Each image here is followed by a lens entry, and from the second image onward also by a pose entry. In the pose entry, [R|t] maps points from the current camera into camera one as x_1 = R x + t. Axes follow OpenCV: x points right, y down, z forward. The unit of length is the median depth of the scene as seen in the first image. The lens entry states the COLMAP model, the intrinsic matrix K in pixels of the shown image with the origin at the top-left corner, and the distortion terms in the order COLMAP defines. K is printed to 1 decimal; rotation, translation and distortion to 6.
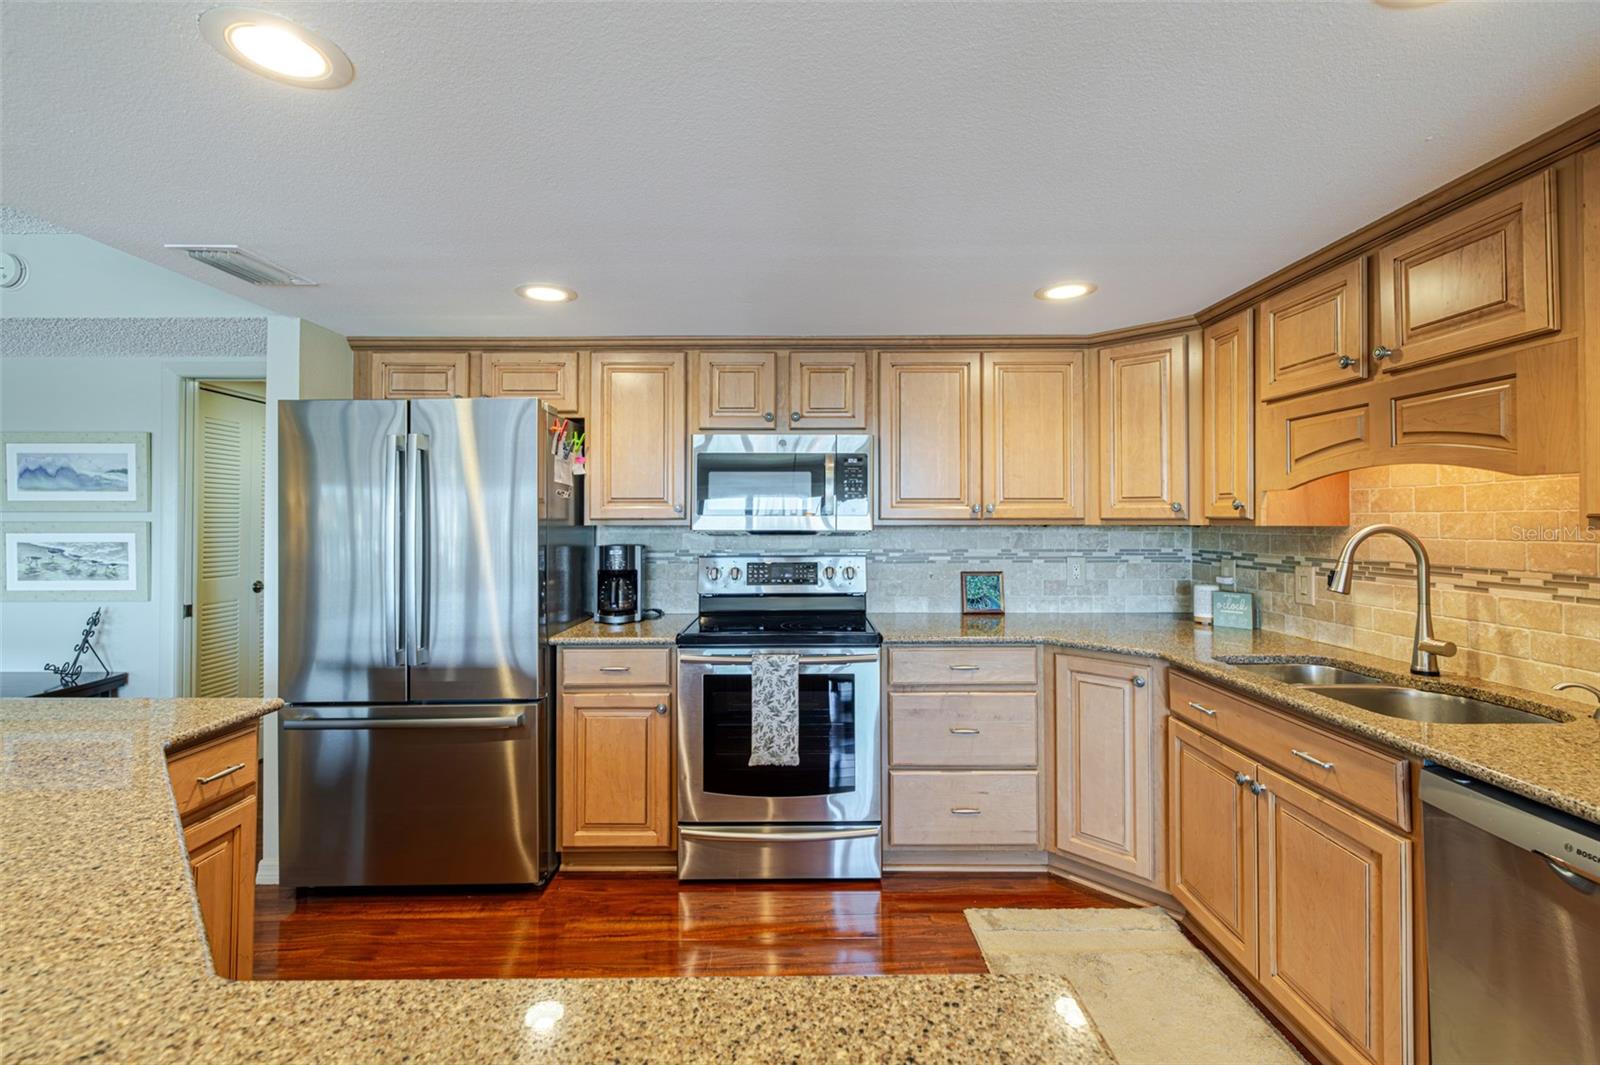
lens RADIAL K [[683.1, 0, 799.8], [0, 683.1, 501.6], [0, 0, 1]] dist [0.001754, 0.000223]
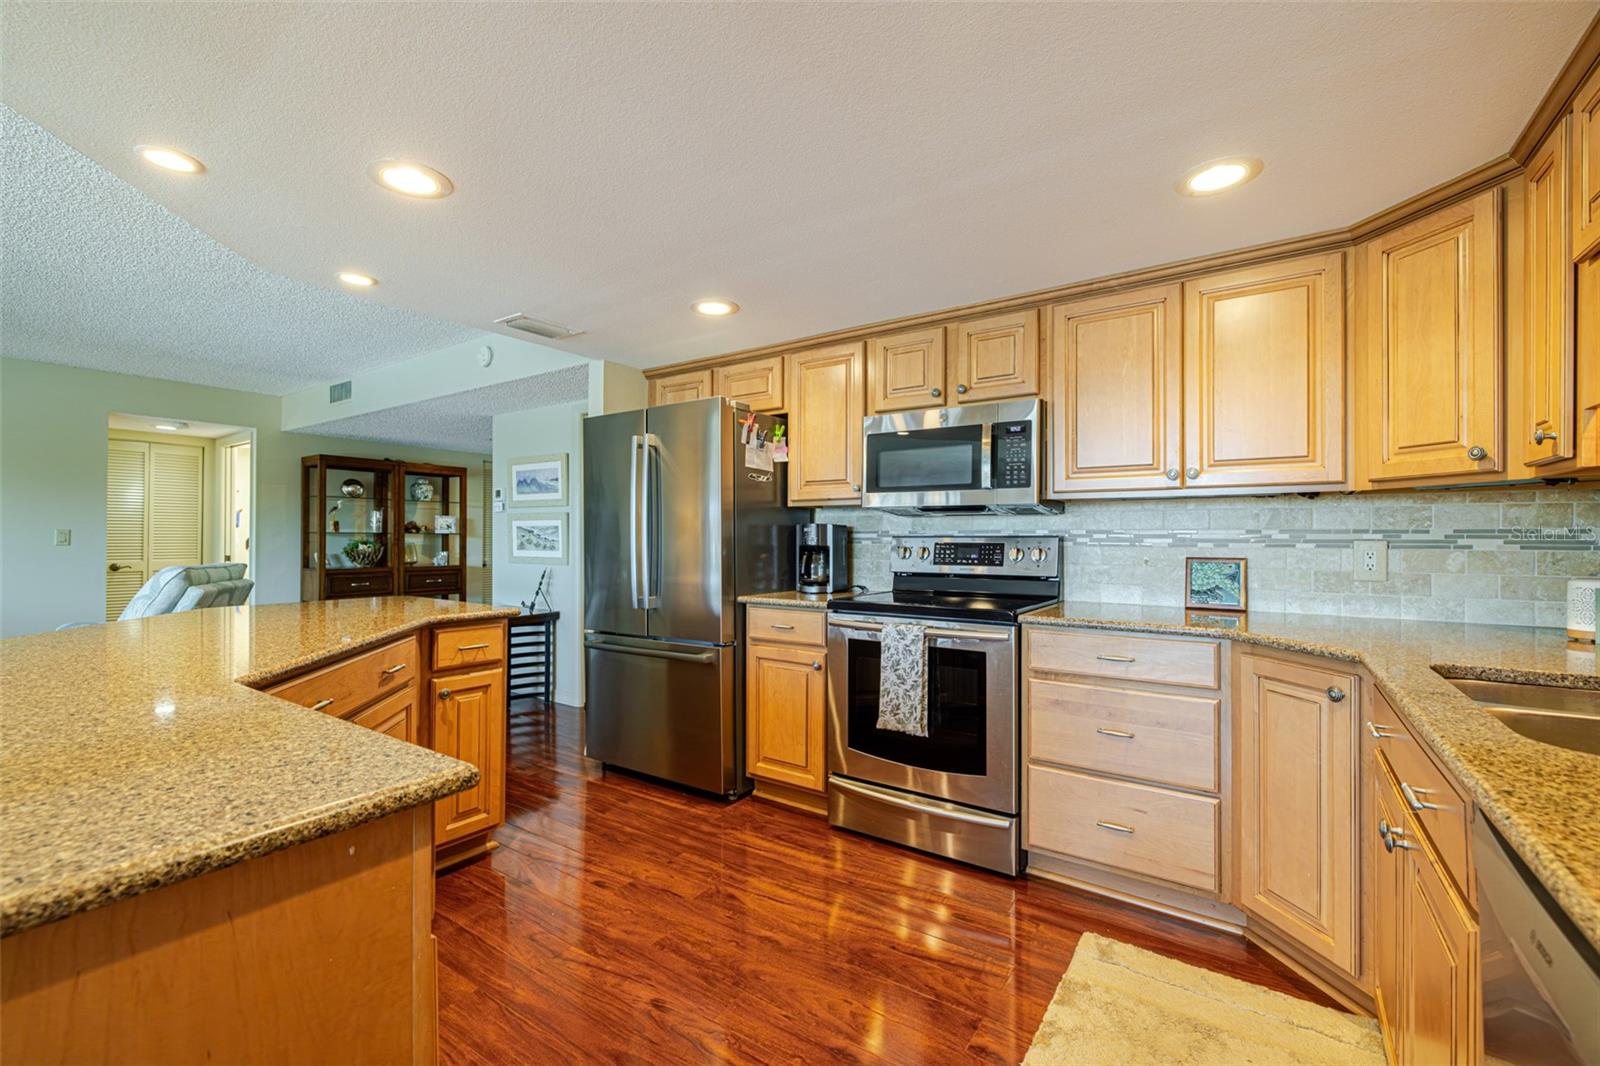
lens RADIAL K [[674.4, 0, 803.5], [0, 674.4, 525.3], [0, 0, 1]] dist [0.000366, 0.000575]
pose [[0.821610, -0.005658, -0.570022, 0.381542], [0.009455, 0.999948, 0.003702, 0.067966], [0.569972, -0.008432, 0.821621, 0.090299]]
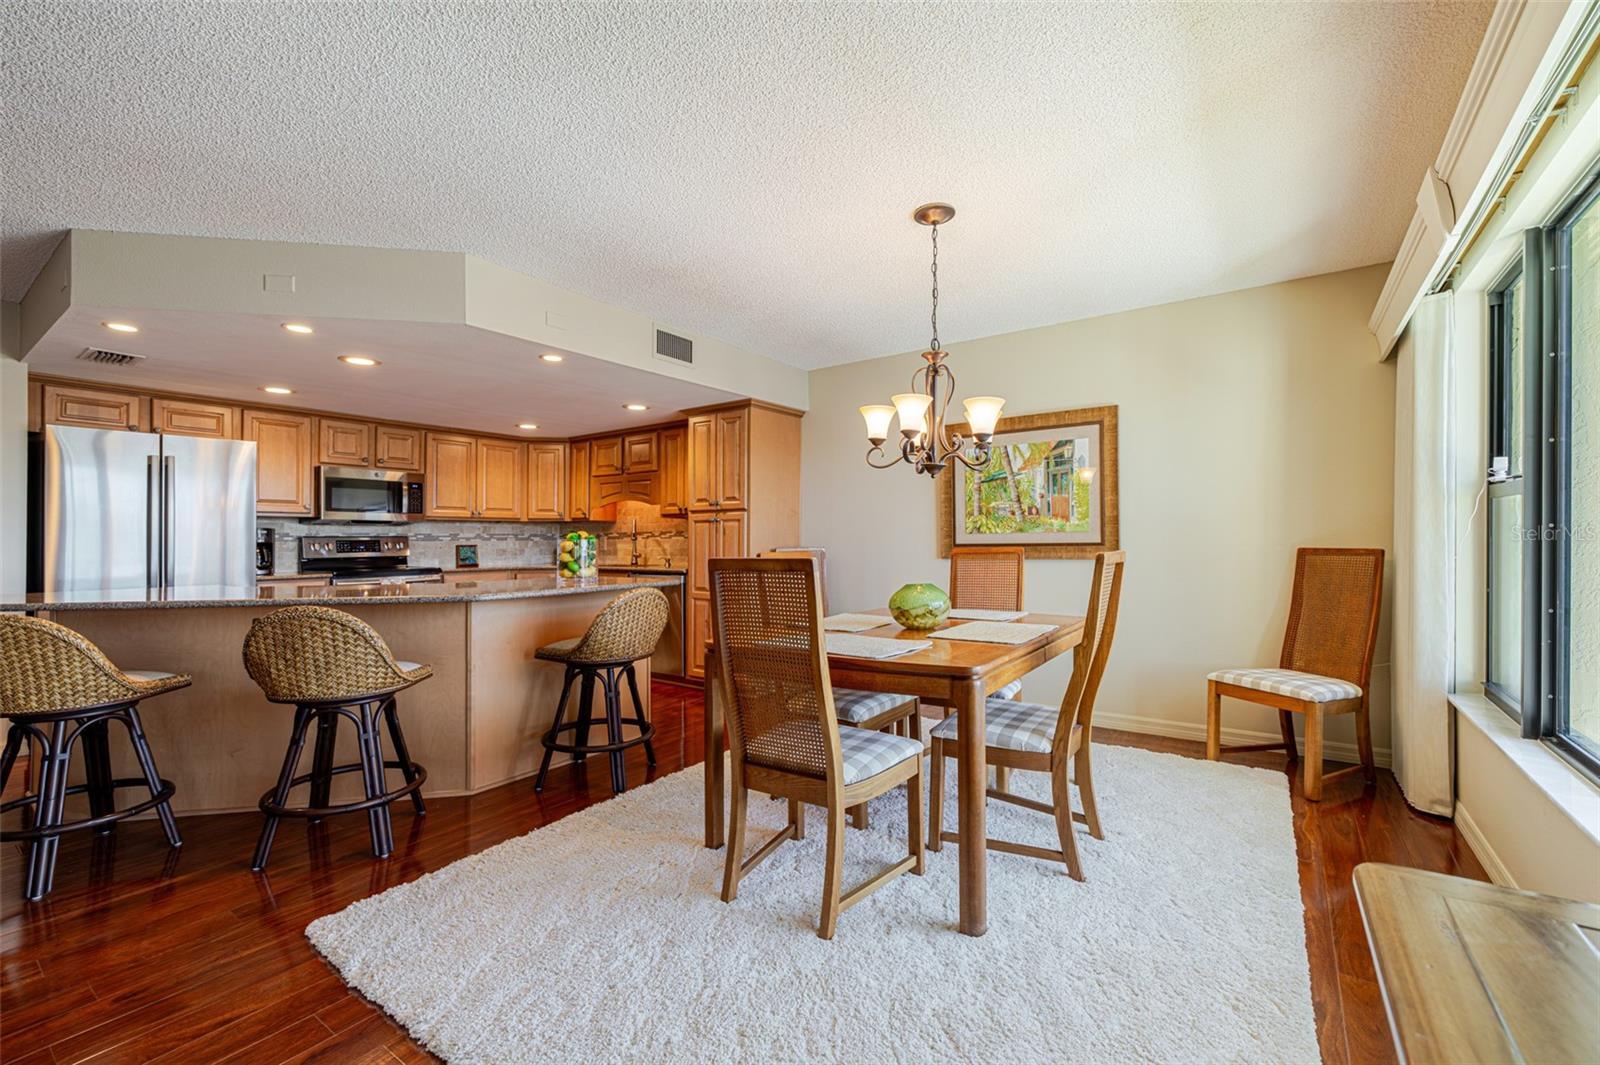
lens RADIAL K [[671.8, 0, 804.6], [0, 671.8, 536.4], [0, 0, 1]] dist [0.000053, 0.000077]
pose [[0.577150, 0.001654, 0.816637, -0.909426], [-0.014405, 0.999863, 0.008156, 0.056218], [-0.816511, -0.016471, 0.577095, -1.109543]]
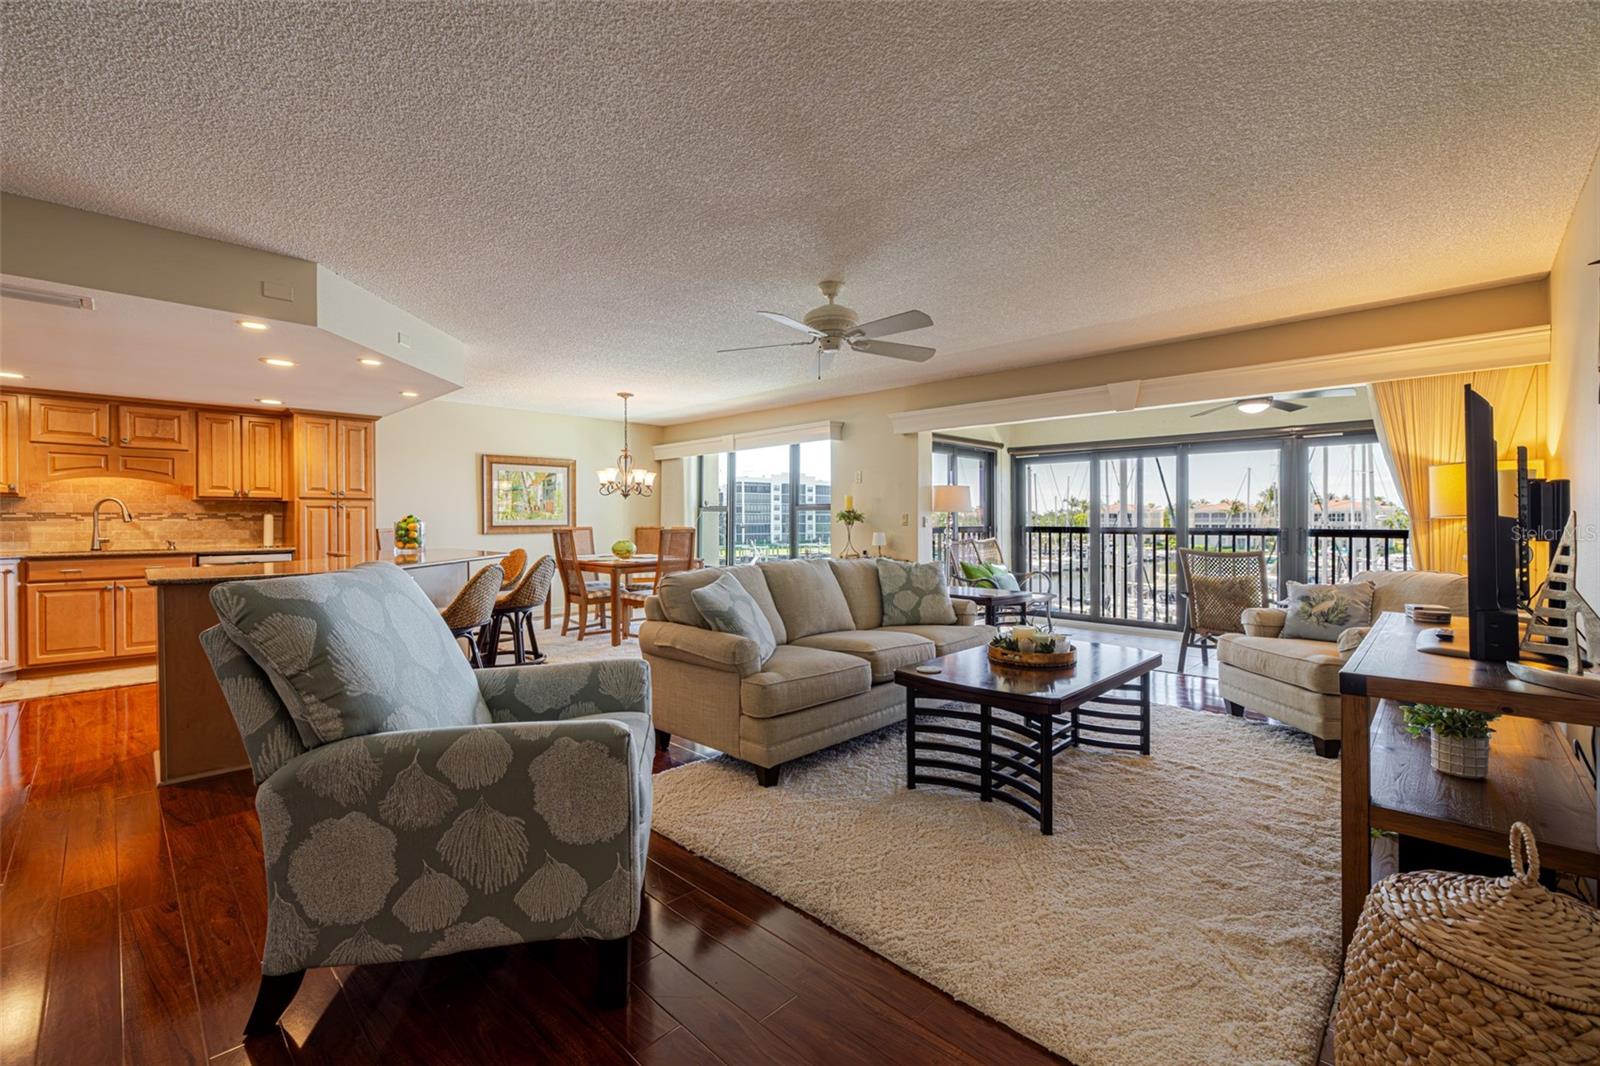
lens RADIAL K [[668.5, 0, 800.4], [0, 668.5, 527.7], [0, 0, 1]] dist [-0.000270, 0.000743]
pose [[-0.714863, -0.006996, 0.699229, -2.249515], [-0.017395, 0.999818, -0.007780, 0.092249], [-0.699048, -0.017725, -0.714855, 0.677013]]
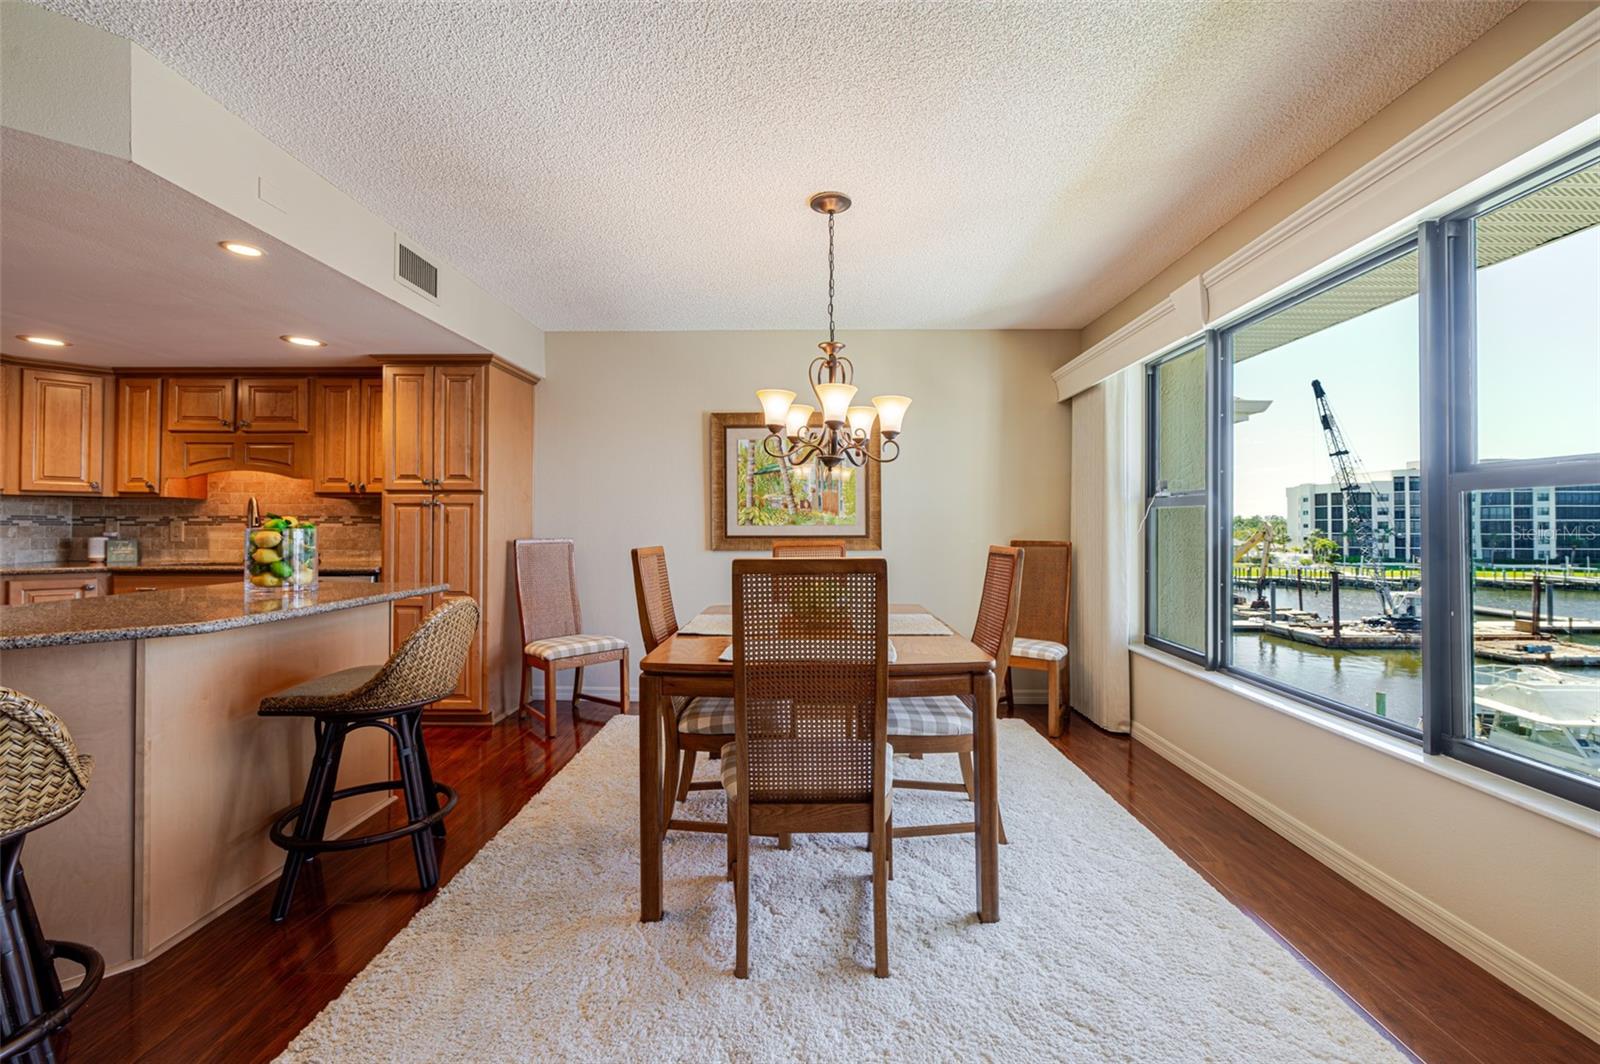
lens RADIAL K [[674.4, 0, 803.5], [0, 674.4, 524.3], [0, 0, 1]] dist [0.000366, 0.000575]
pose [[0.020278, 0.005156, 0.999781, -0.965066], [-0.029066, 0.999567, -0.004565, 0.057927], [-0.999372, -0.028967, 0.020419, -0.666914]]
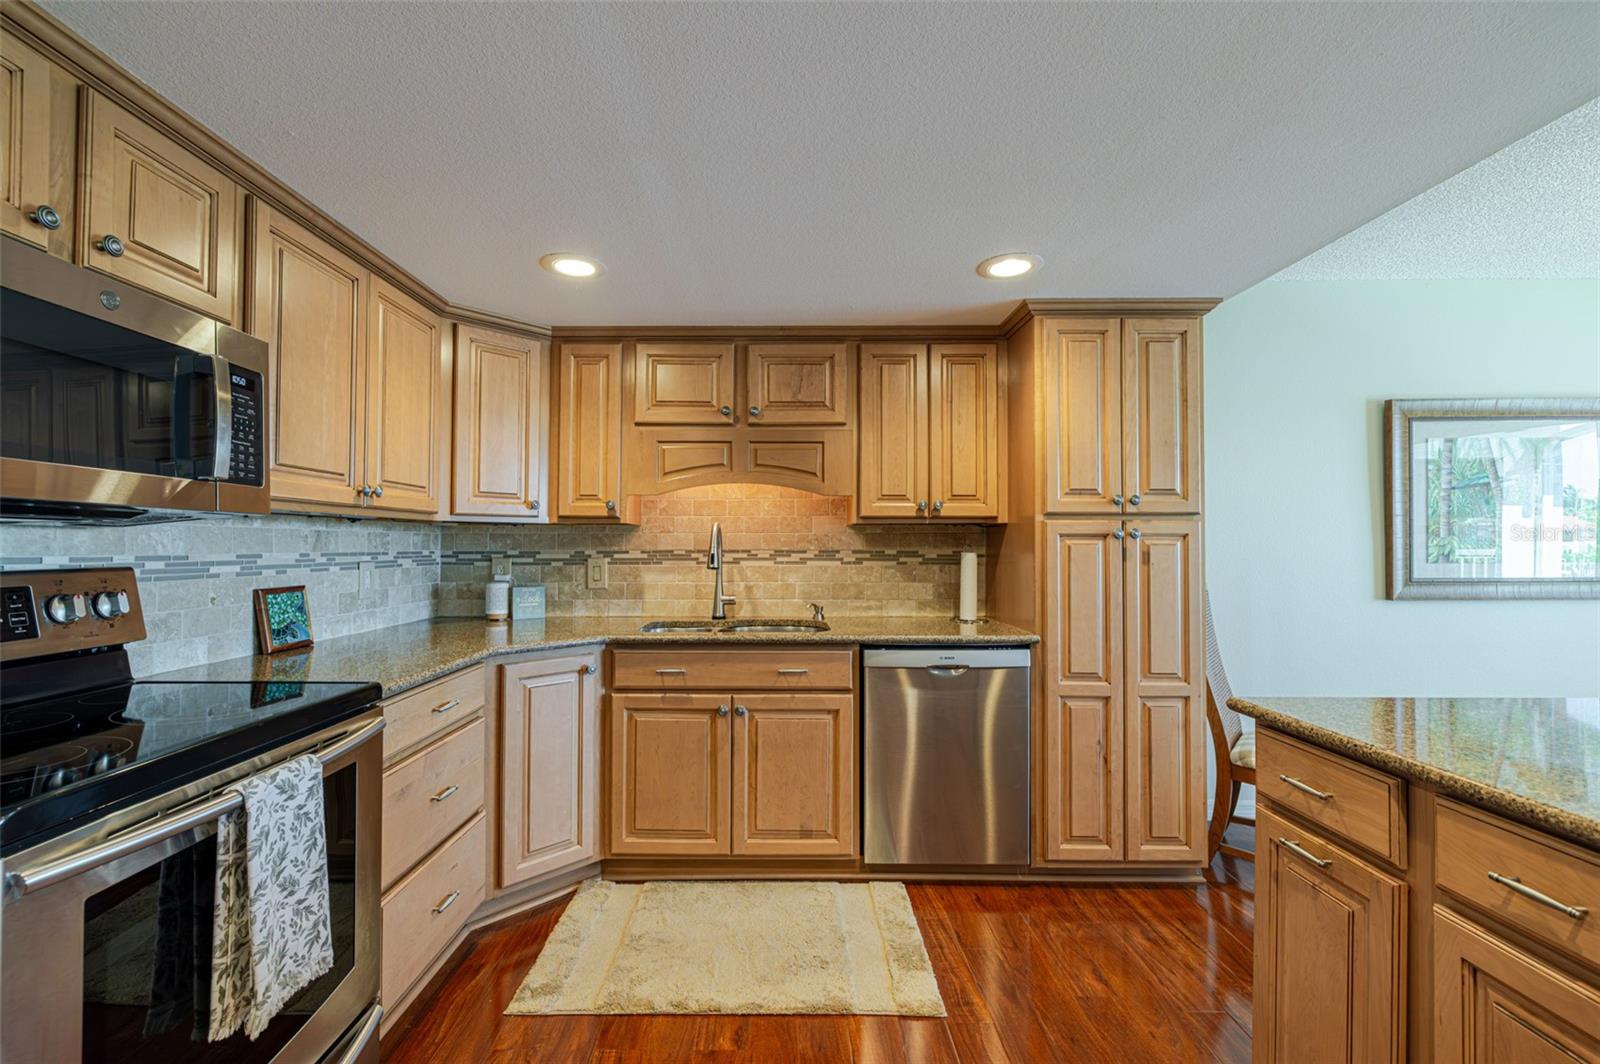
lens RADIAL K [[681.2, 0, 783.9], [0, 681.2, 533.3], [0, 0, 1]] dist [0.001705, 0.000393]
pose [[0.004929, 0.018668, 0.999814, -0.466105], [-0.027474, 0.999451, -0.018526, 0.058558], [-0.999610, -0.027378, 0.005439, 0.609047]]
